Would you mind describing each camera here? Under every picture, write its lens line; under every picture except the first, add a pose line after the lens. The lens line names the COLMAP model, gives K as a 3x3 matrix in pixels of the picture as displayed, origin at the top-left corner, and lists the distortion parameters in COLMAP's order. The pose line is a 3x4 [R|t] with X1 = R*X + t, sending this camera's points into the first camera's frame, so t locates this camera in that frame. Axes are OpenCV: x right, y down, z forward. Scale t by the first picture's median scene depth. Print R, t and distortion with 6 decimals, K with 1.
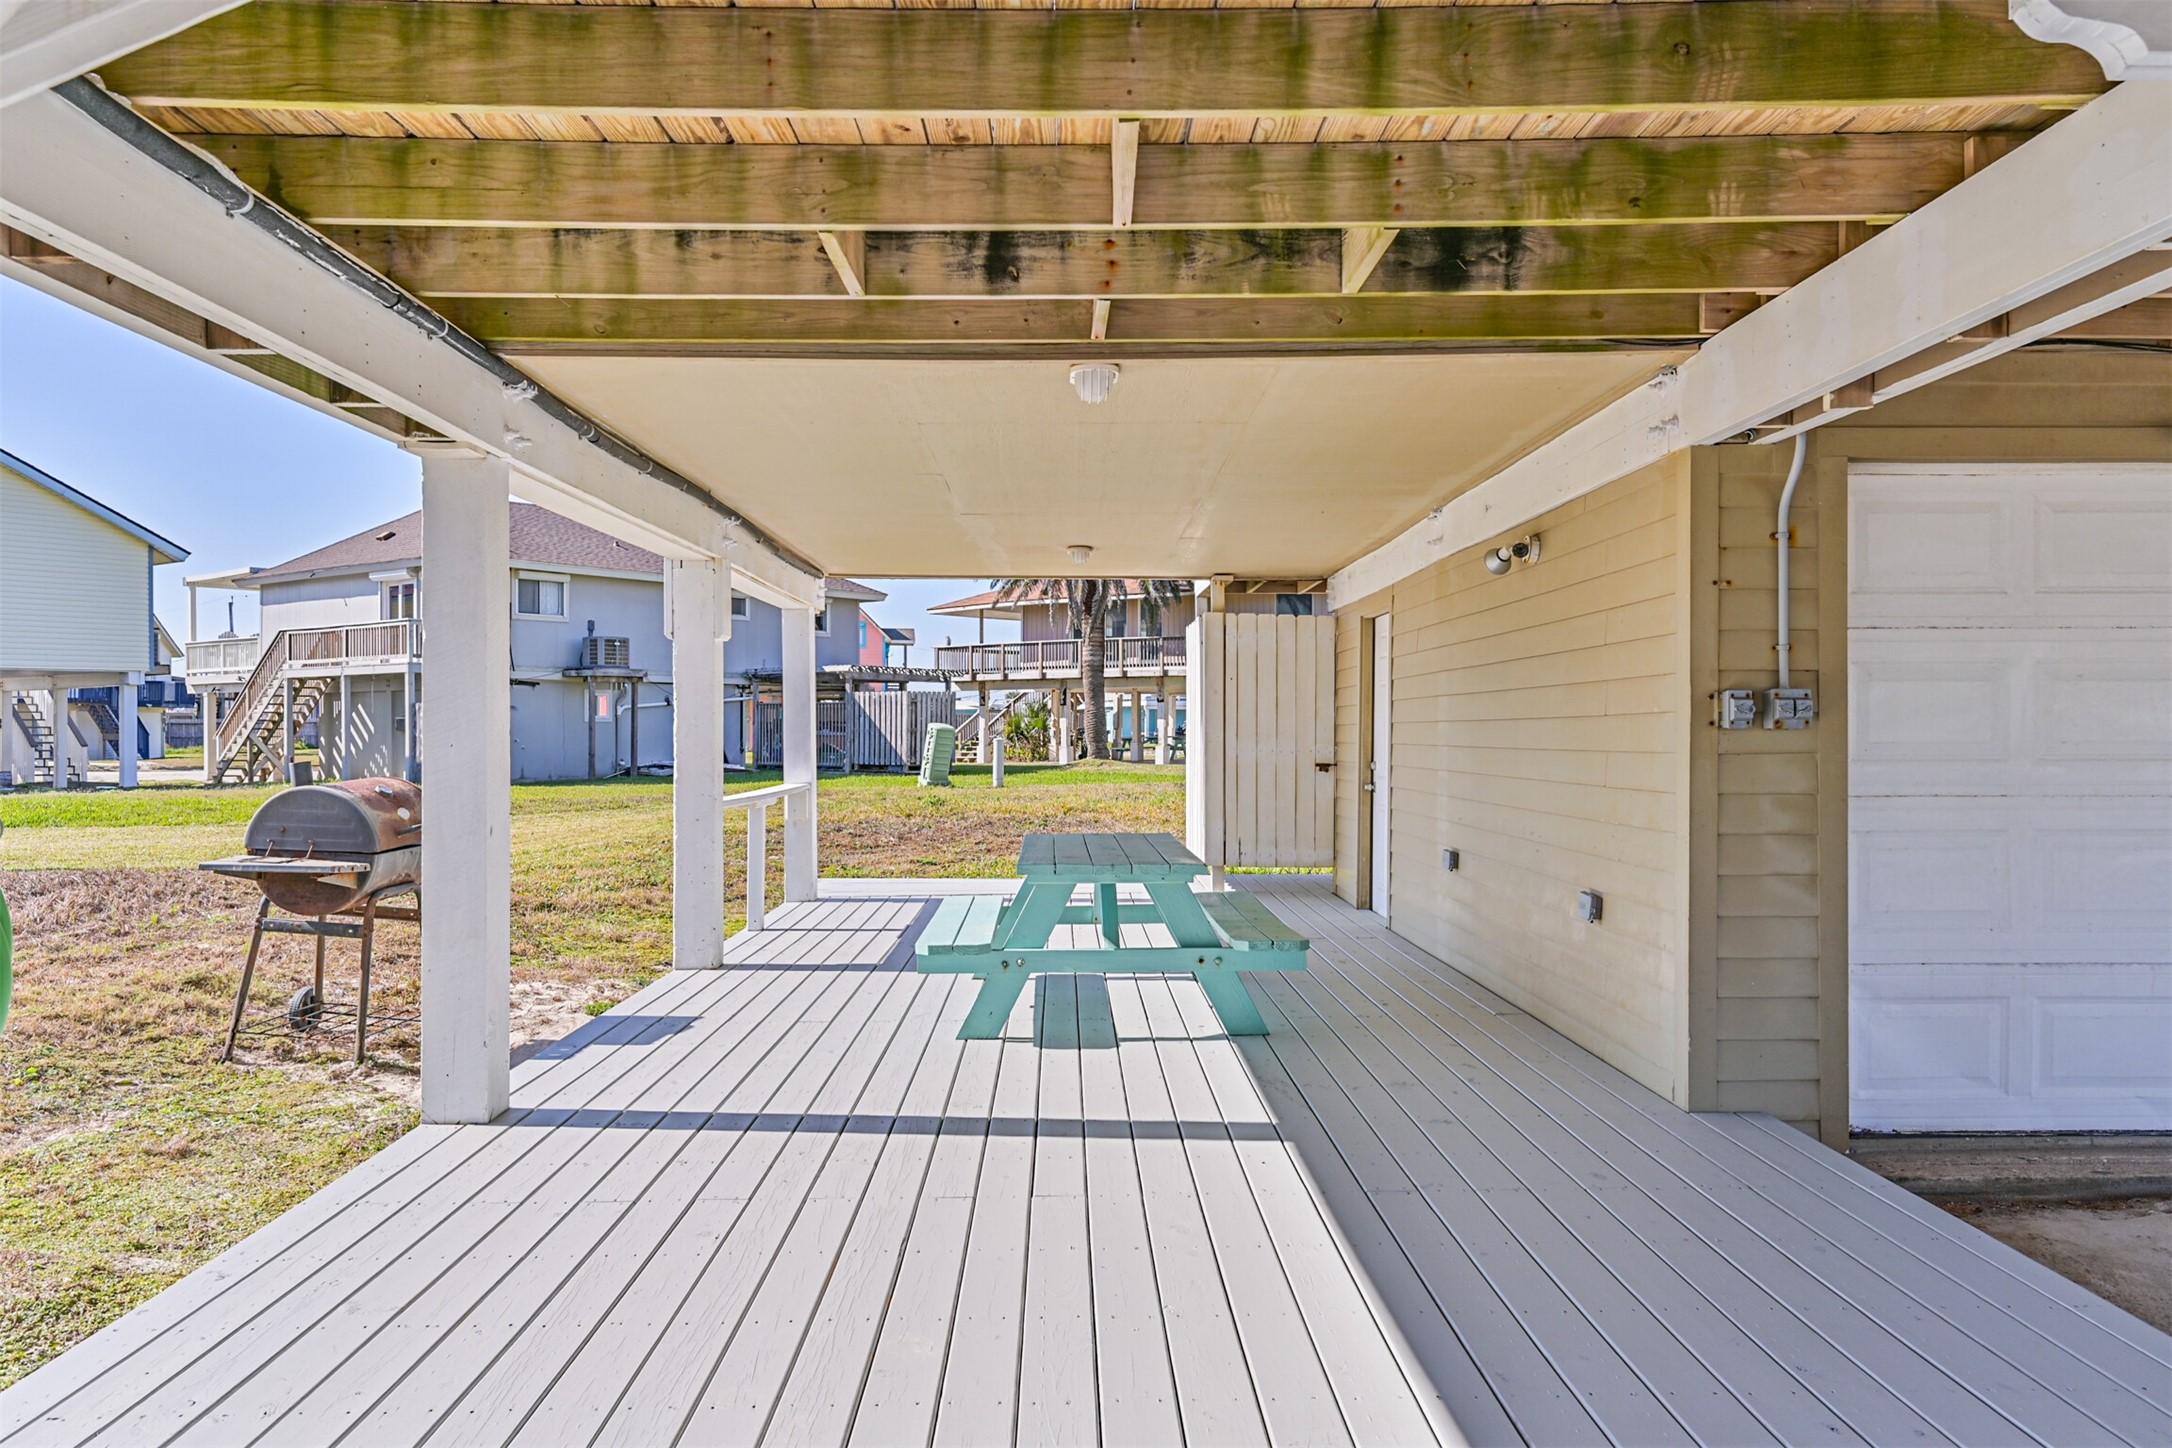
lens RADIAL K [[1547.8, 0, 1086.4], [0, 1547.8, 726.6], [0, 0, 1]] dist [0.002066, 0.000649]
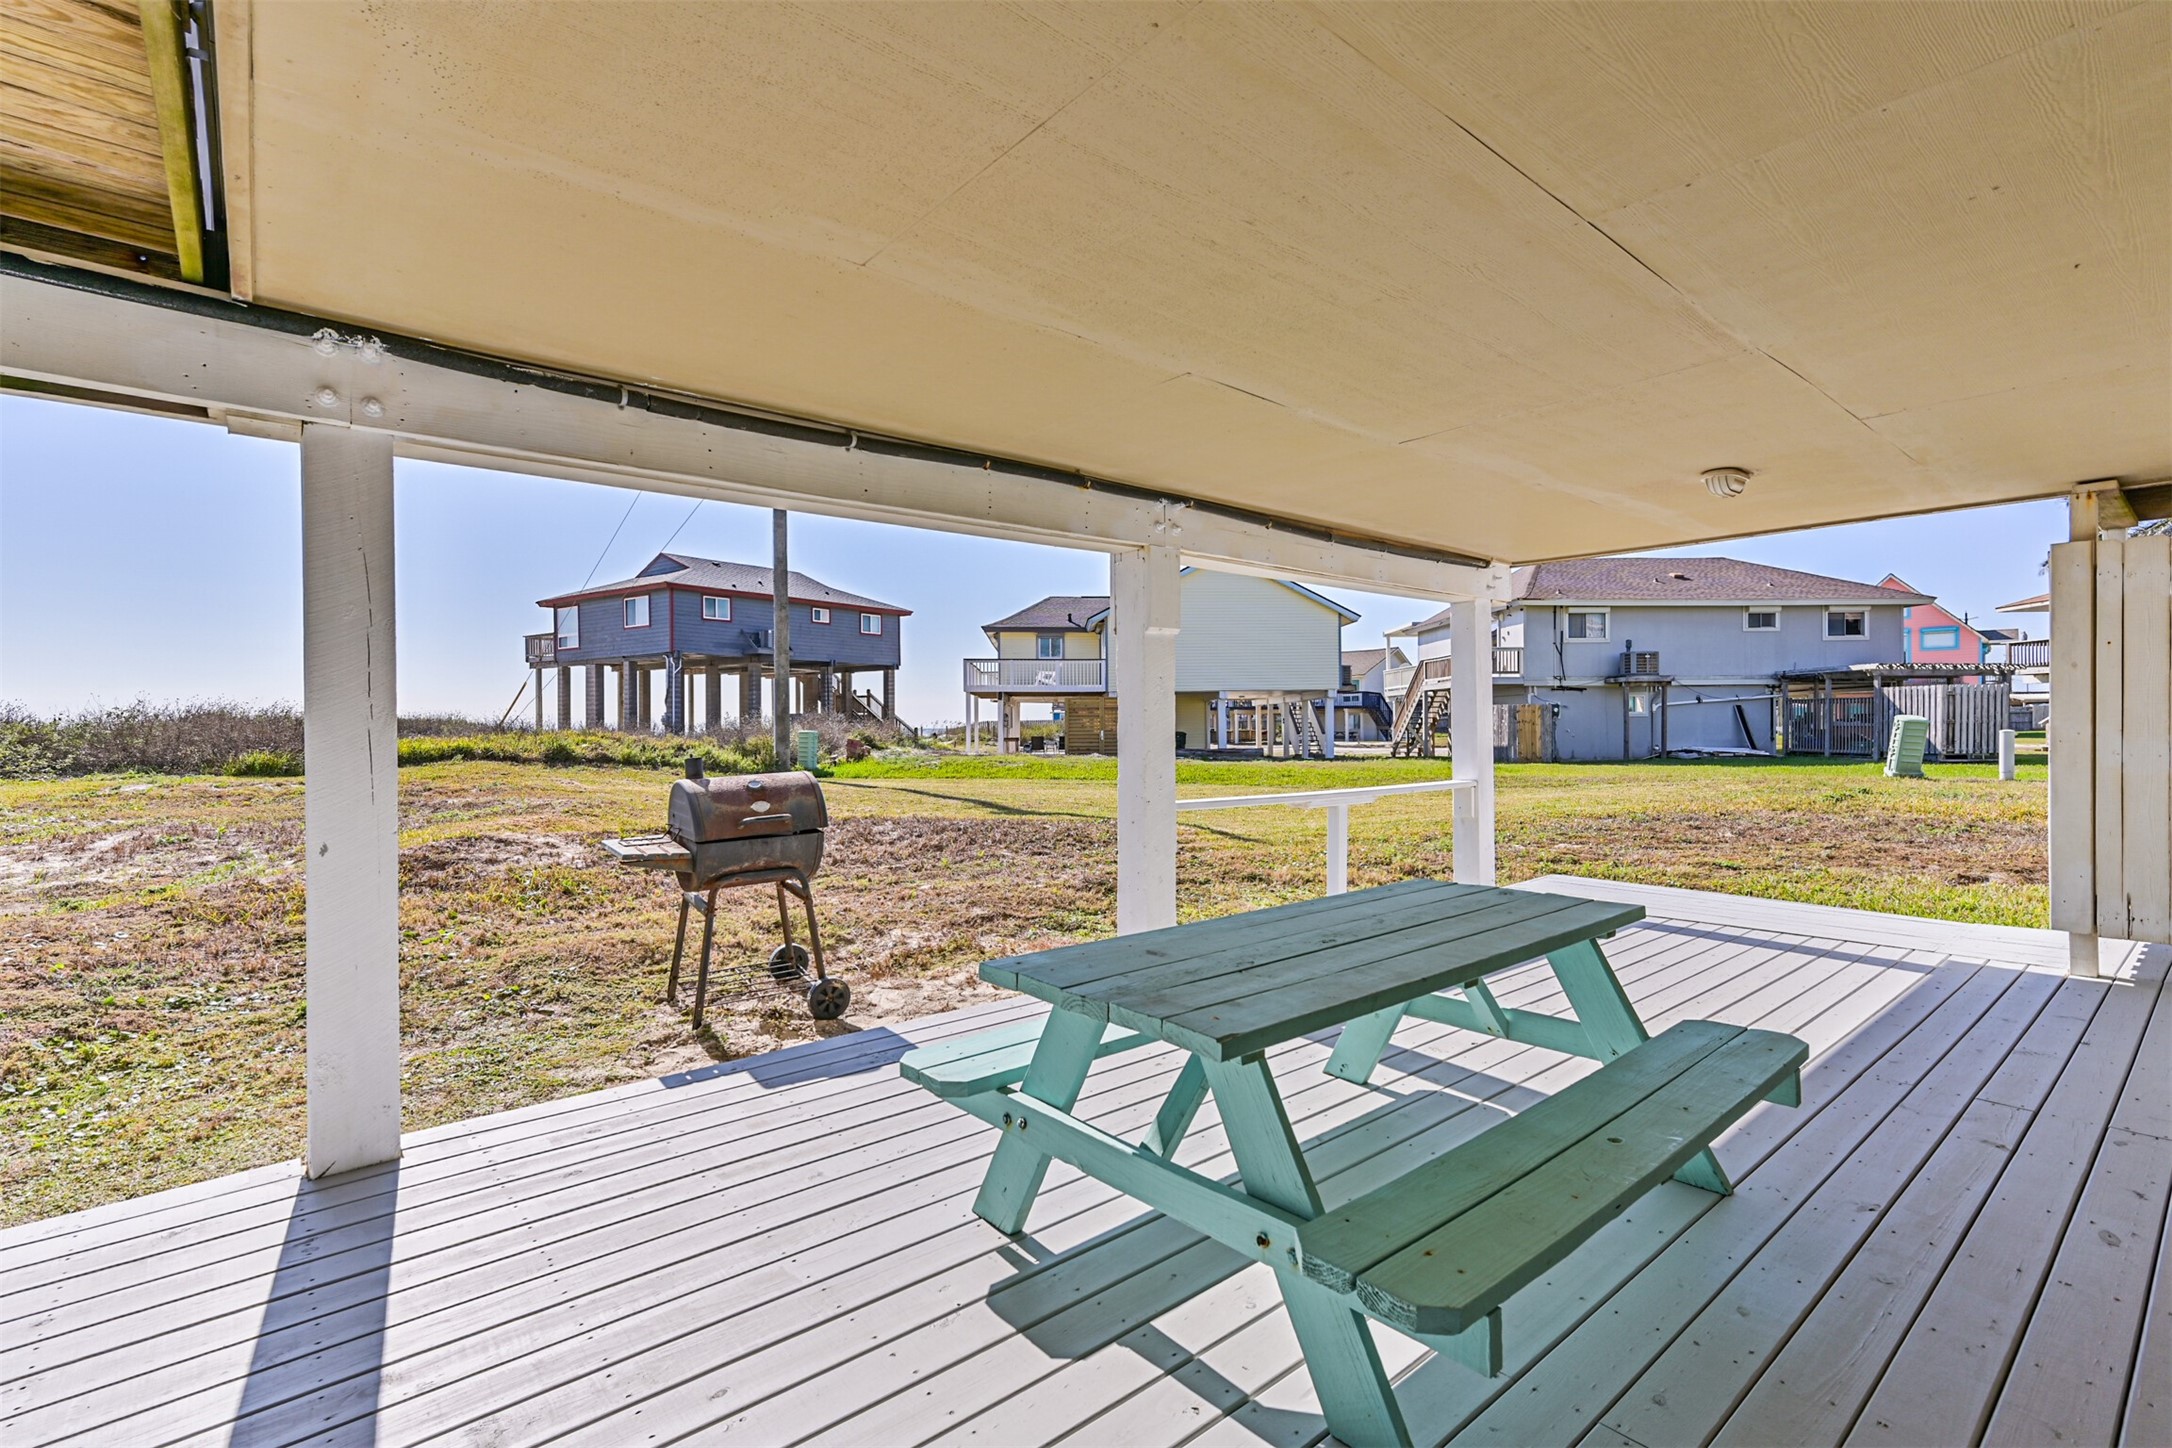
lens RADIAL K [[982.6, 0, 1088.1], [0, 982.6, 725.5], [0, 0, 1]] dist [0.010366, 0.001305]
pose [[0.639111, -0.003353, -0.769107, 0.034290], [0.007176, 0.999973, 0.001603, 0.000007], [0.769081, -0.006544, 0.639118, 0.101642]]
